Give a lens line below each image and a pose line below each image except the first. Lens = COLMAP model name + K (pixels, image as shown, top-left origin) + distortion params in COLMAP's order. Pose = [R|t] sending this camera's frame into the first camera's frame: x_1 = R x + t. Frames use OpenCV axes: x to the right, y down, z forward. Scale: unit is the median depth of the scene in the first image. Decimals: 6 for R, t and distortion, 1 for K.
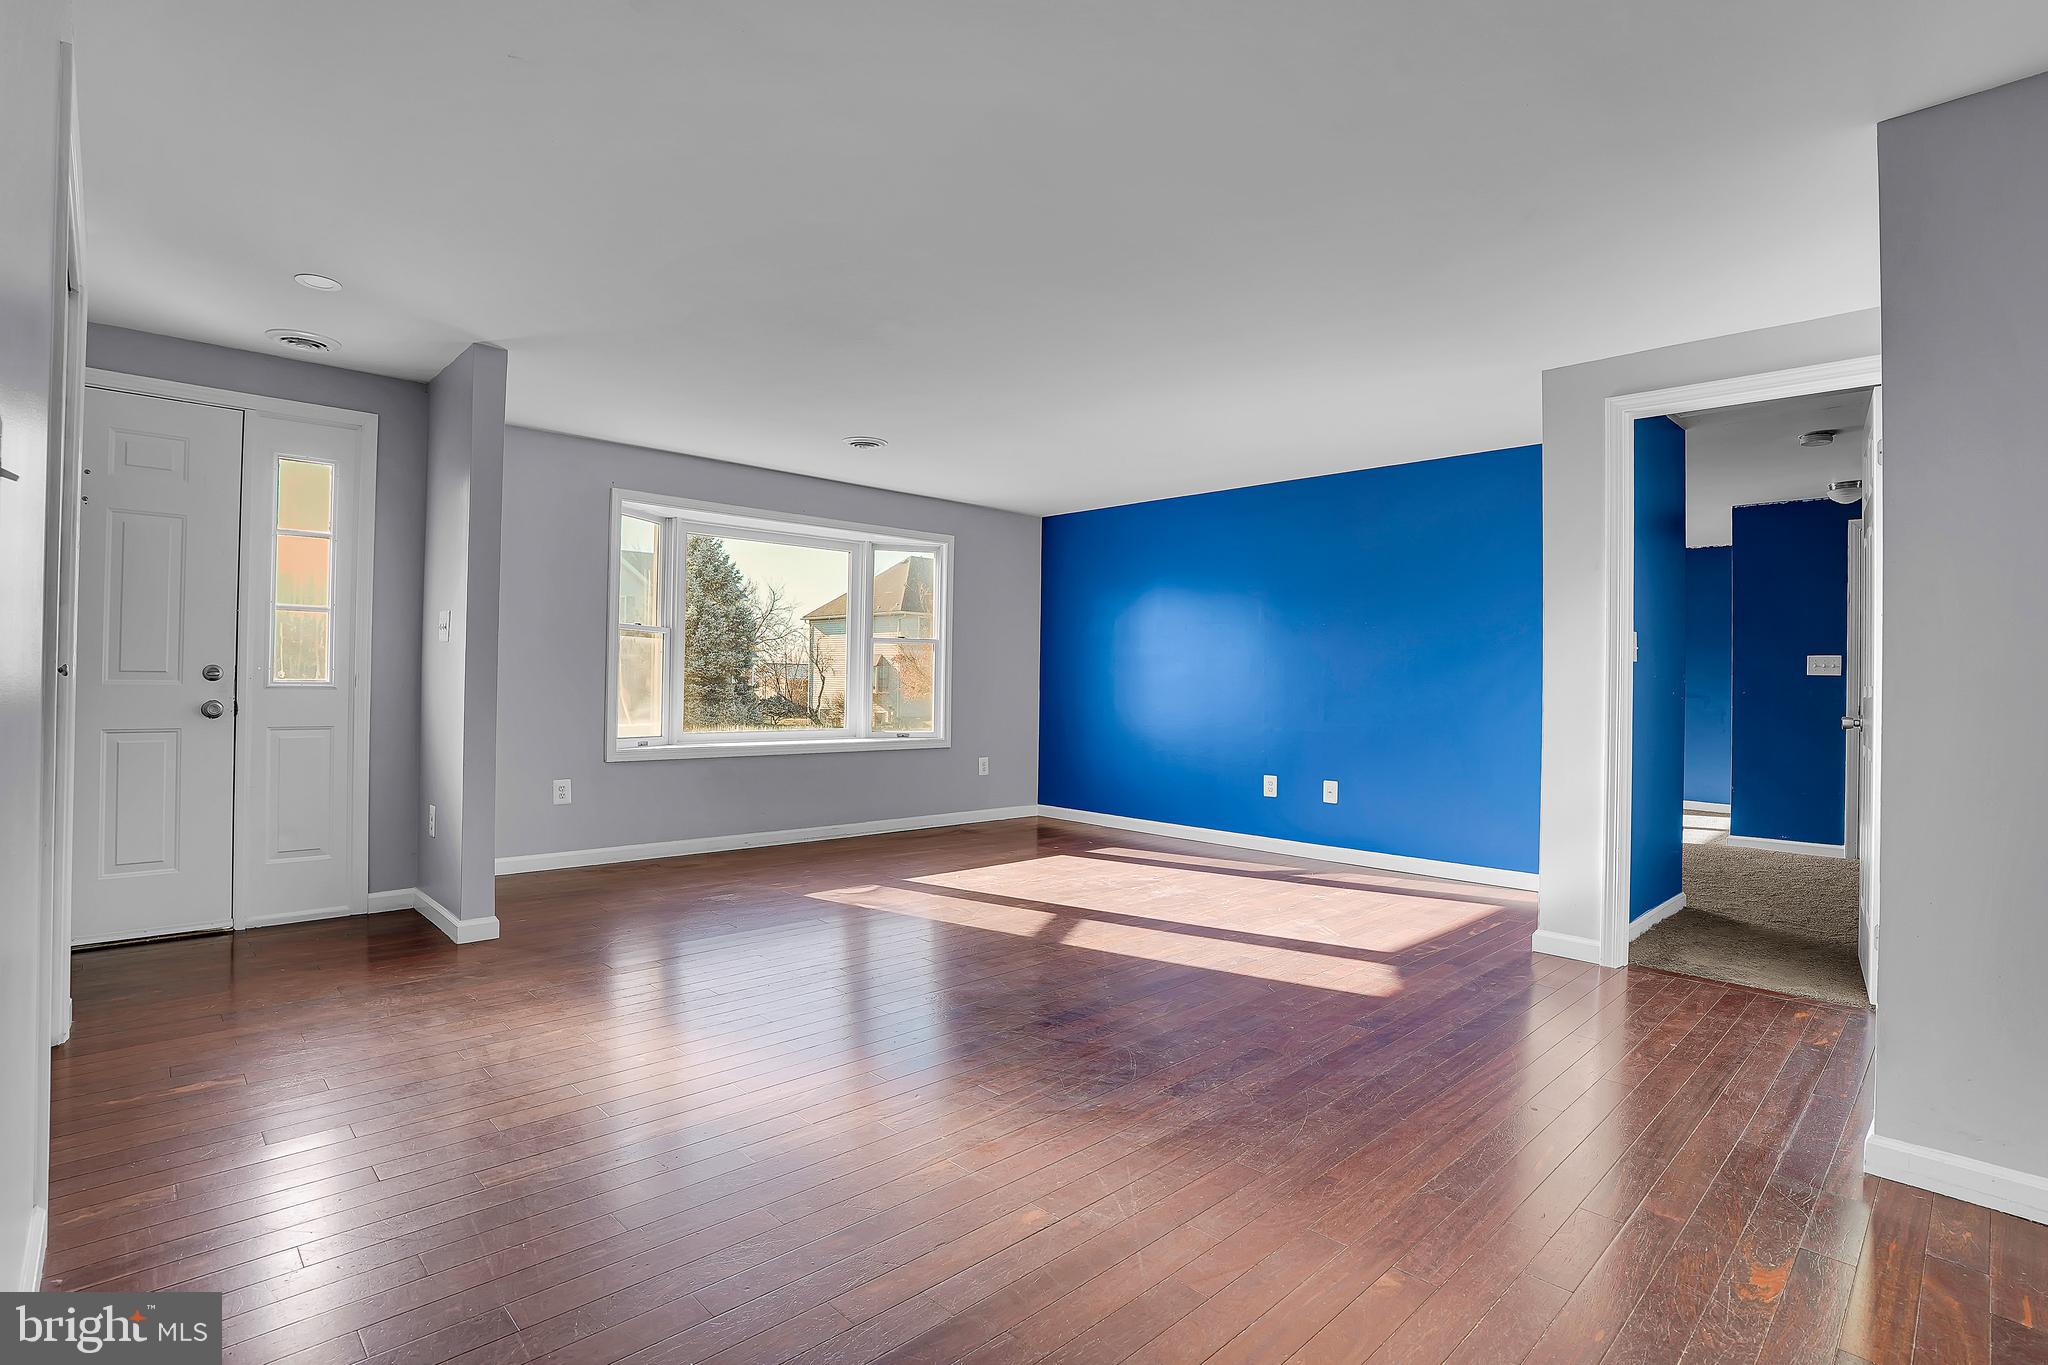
lens RADIAL K [[967.6, 0, 1018.3], [0, 967.6, 676.0], [0, 0, 1]] dist [-0.076611, 0.033727]
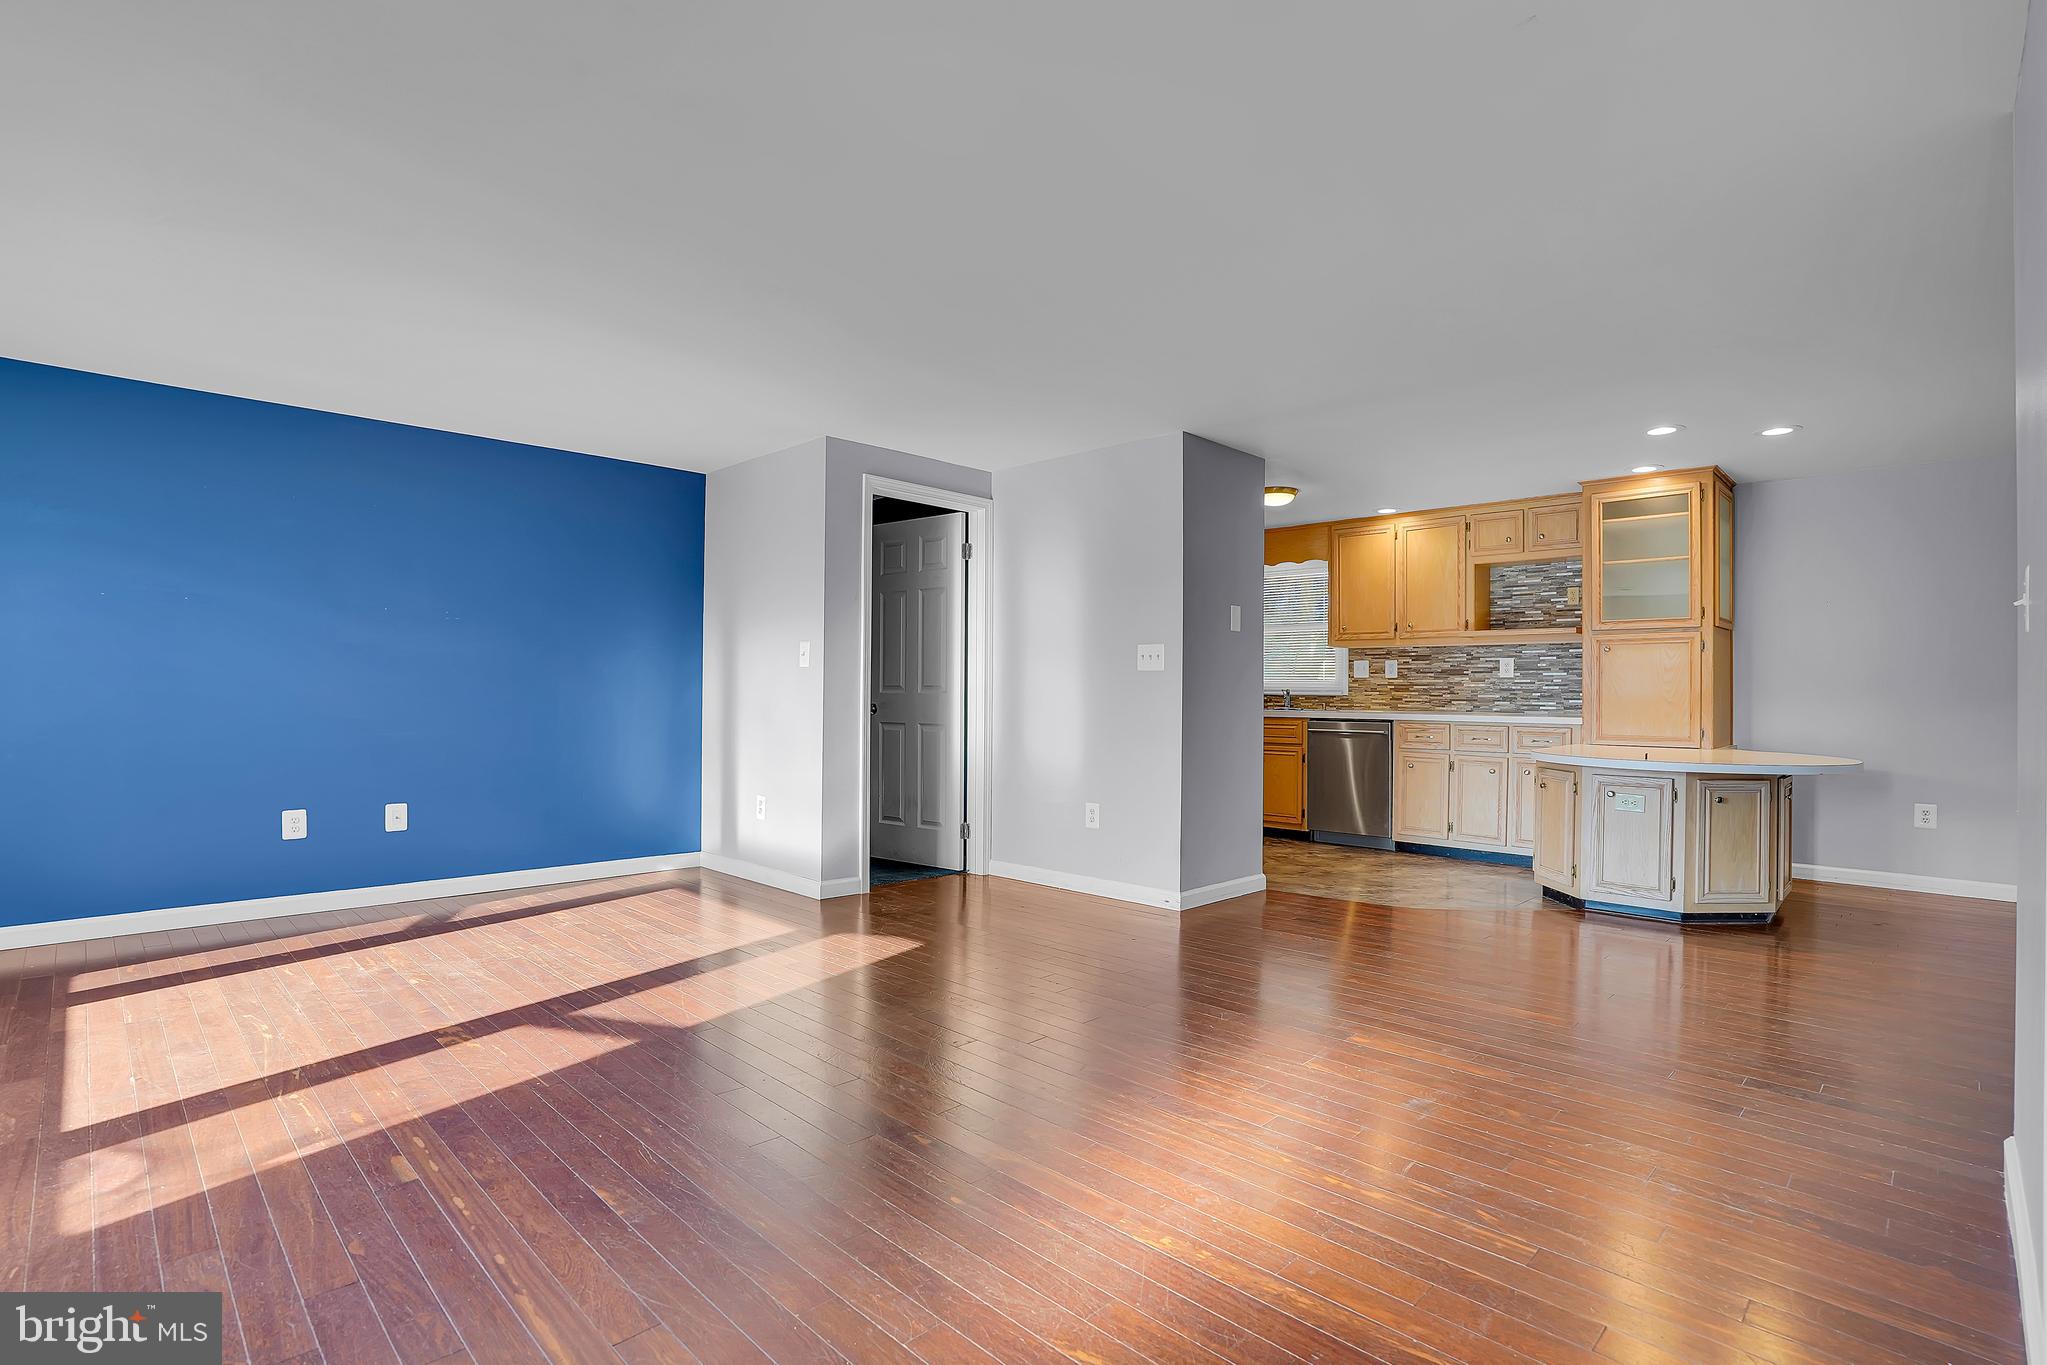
lens RADIAL K [[984.0, 0, 1019.7], [0, 984.0, 703.3], [0, 0, 1]] dist [-0.060417, 0.024766]
pose [[-0.032341, -0.023614, 0.999198, -0.666061], [-0.019134, 0.999552, 0.023003, -0.003907], [-0.999294, -0.018375, -0.032778, 0.686279]]
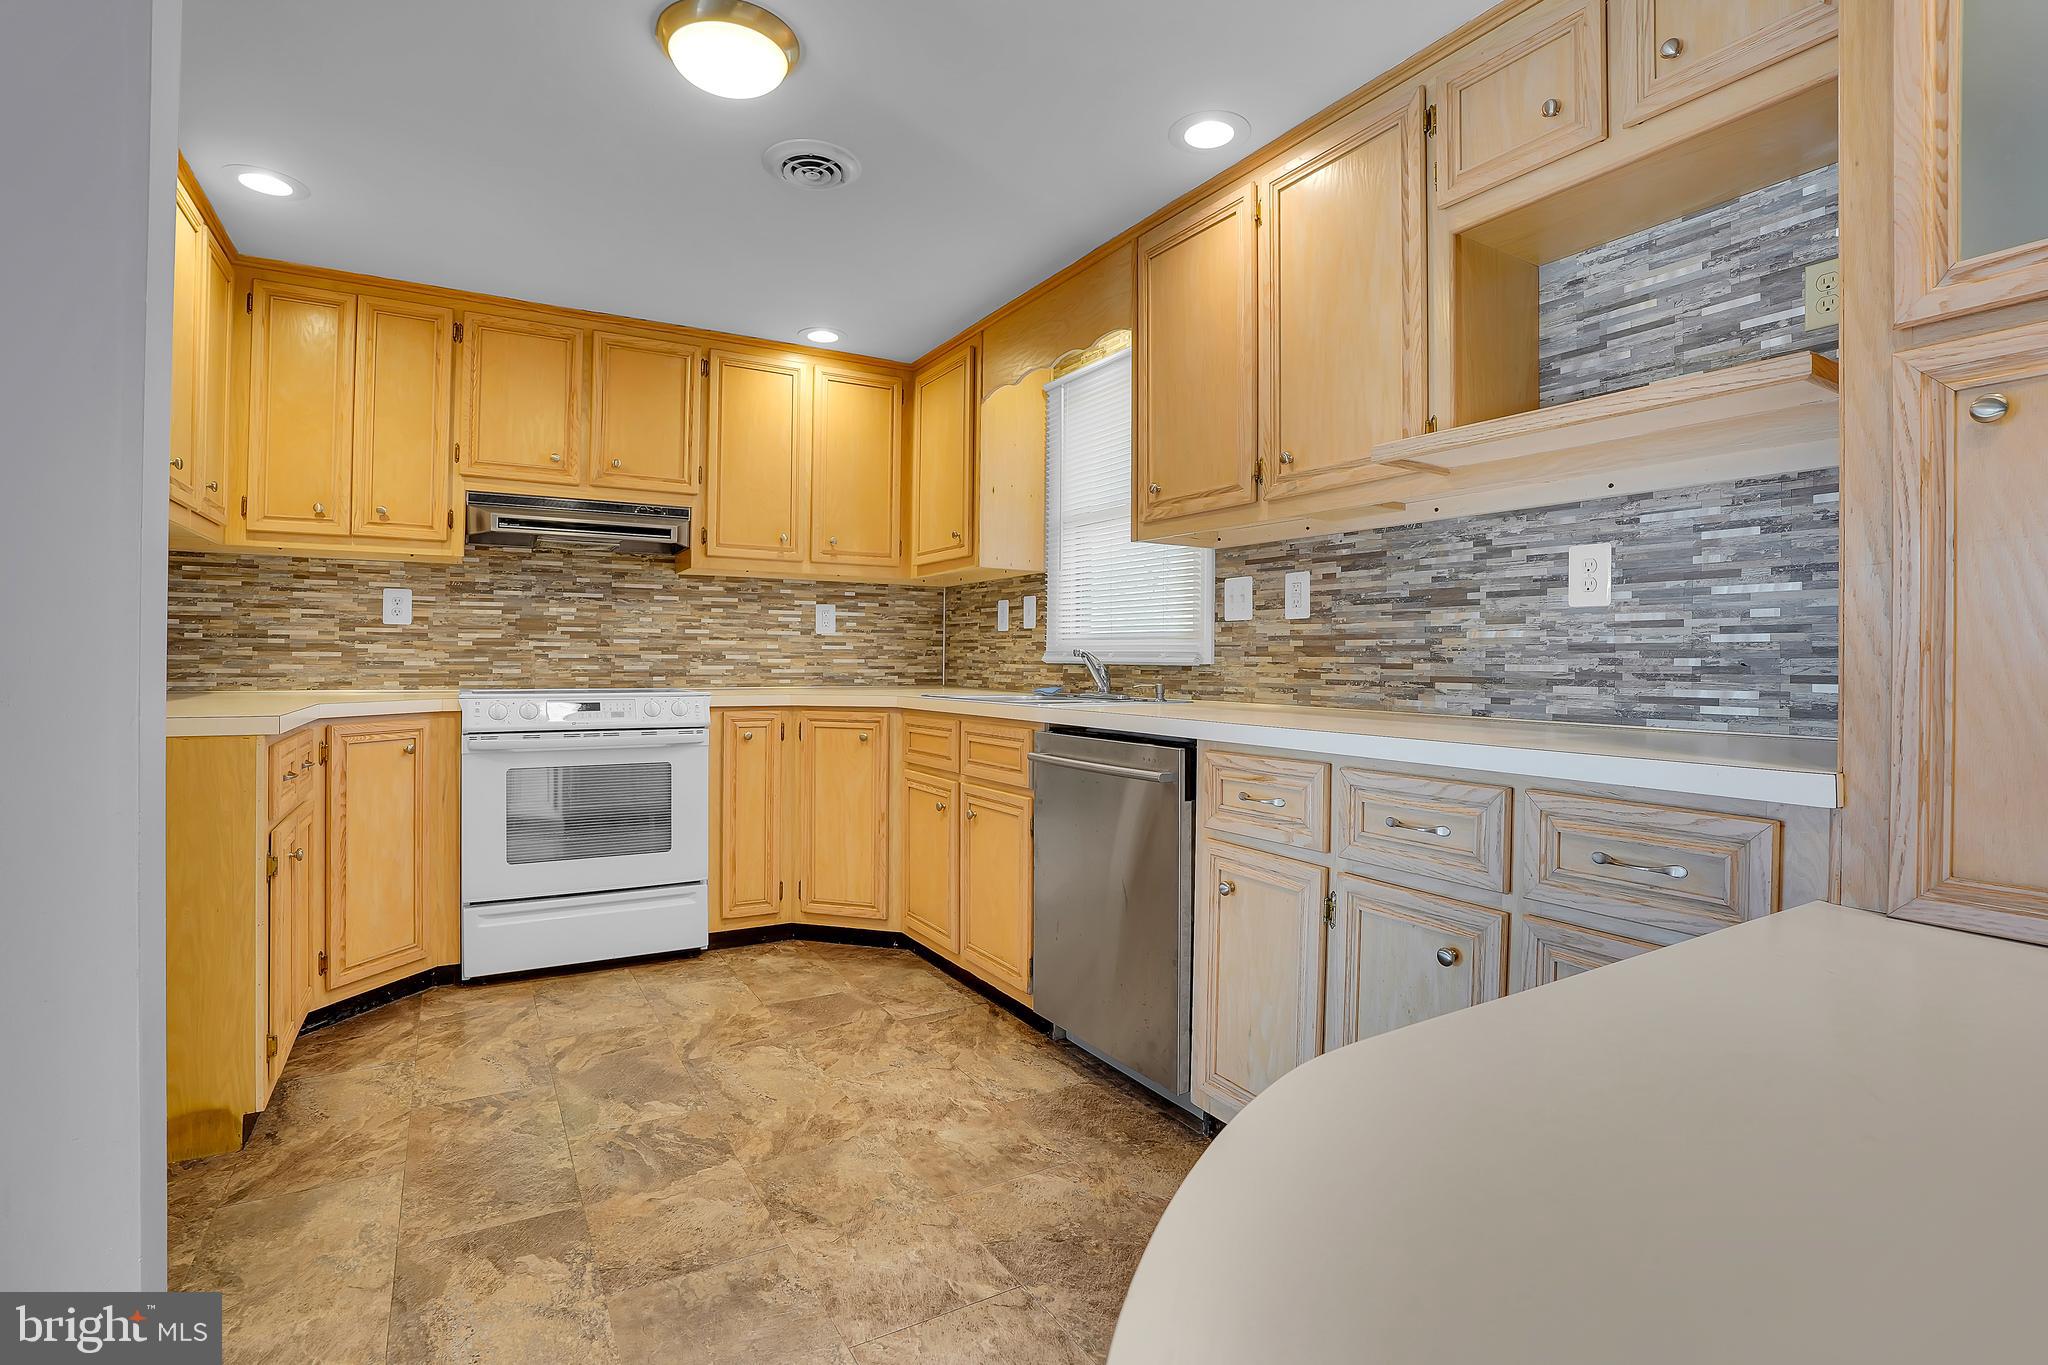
lens RADIAL K [[967.6, 0, 1018.3], [0, 967.6, 676.0], [0, 0, 1]] dist [-0.076611, 0.033727]
pose [[0.223014, -0.022992, 0.974544, 0.350819], [-0.019665, 0.999412, 0.028079, 0.001806], [-0.974617, -0.025426, 0.222431, 0.023766]]
